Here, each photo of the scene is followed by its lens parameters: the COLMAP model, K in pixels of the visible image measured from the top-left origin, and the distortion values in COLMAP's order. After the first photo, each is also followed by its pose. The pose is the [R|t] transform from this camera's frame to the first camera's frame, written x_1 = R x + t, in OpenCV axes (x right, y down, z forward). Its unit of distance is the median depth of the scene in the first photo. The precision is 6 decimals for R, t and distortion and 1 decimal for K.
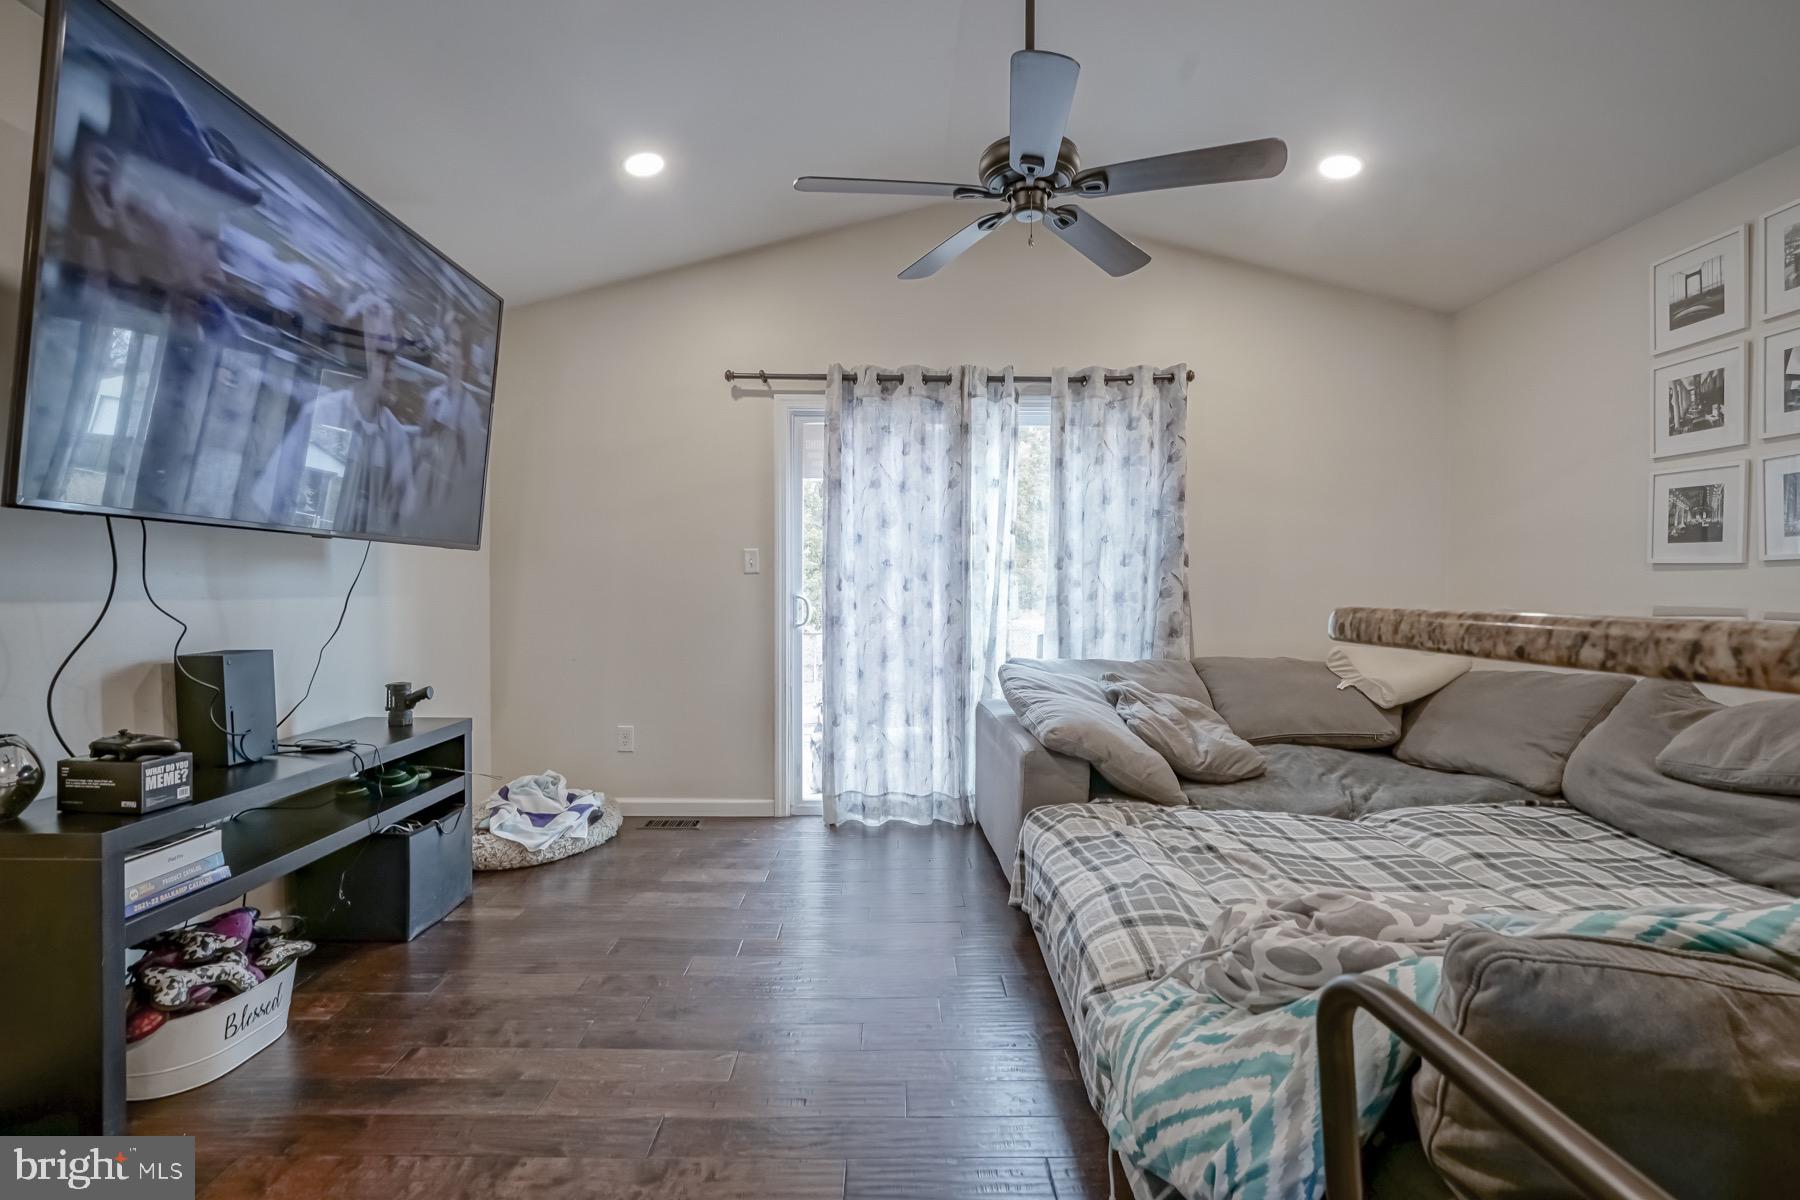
lens RADIAL K [[812.1, 0, 900.0], [0, 812.1, 600.0], [0, 0, 1]] dist [-0.019138, -0.000124]
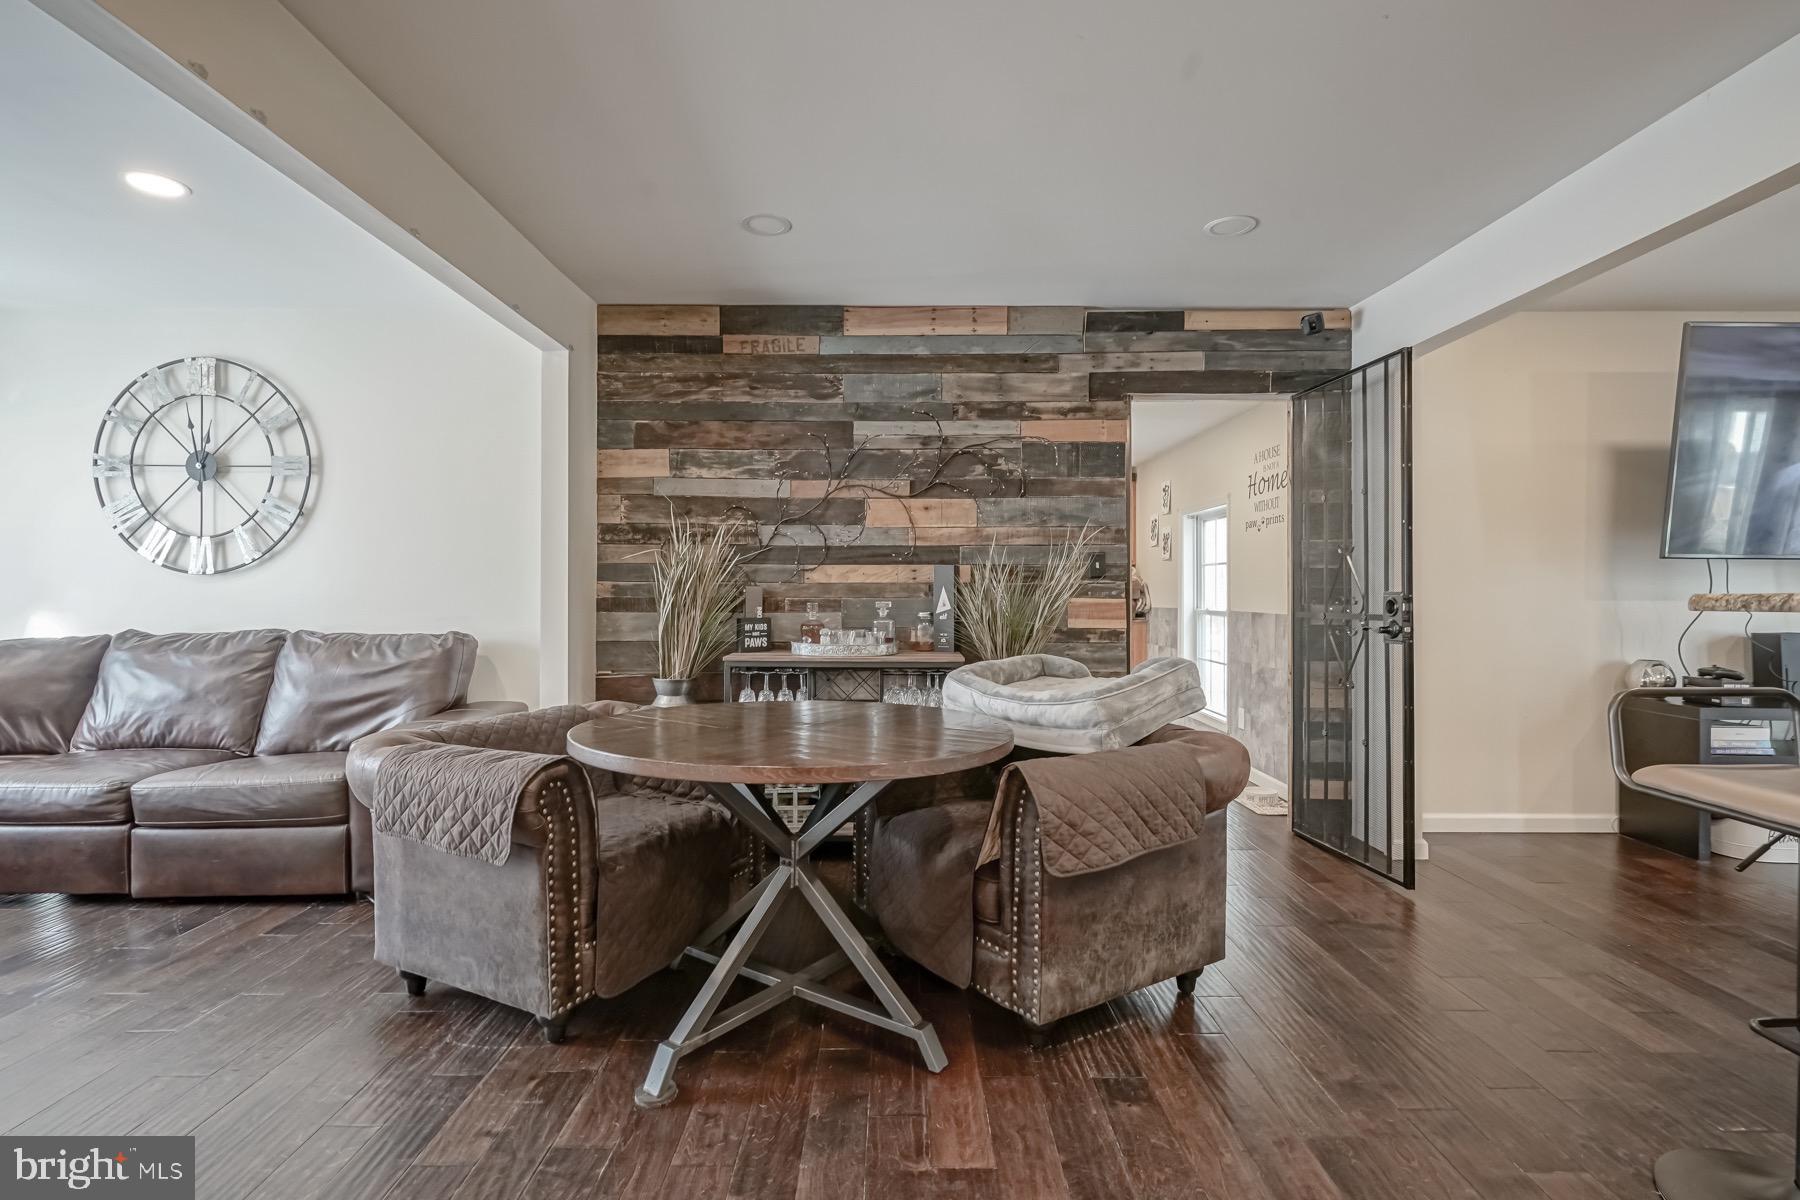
lens RADIAL K [[827.5, 0, 897.6], [0, 827.5, 593.7], [0, 0, 1]] dist [-0.002074, -0.000314]
pose [[-0.021293, -0.002102, -0.999771, 1.133949], [-0.019571, 0.999807, -0.001685, 0.027859], [0.999582, 0.019530, -0.021330, -1.004094]]
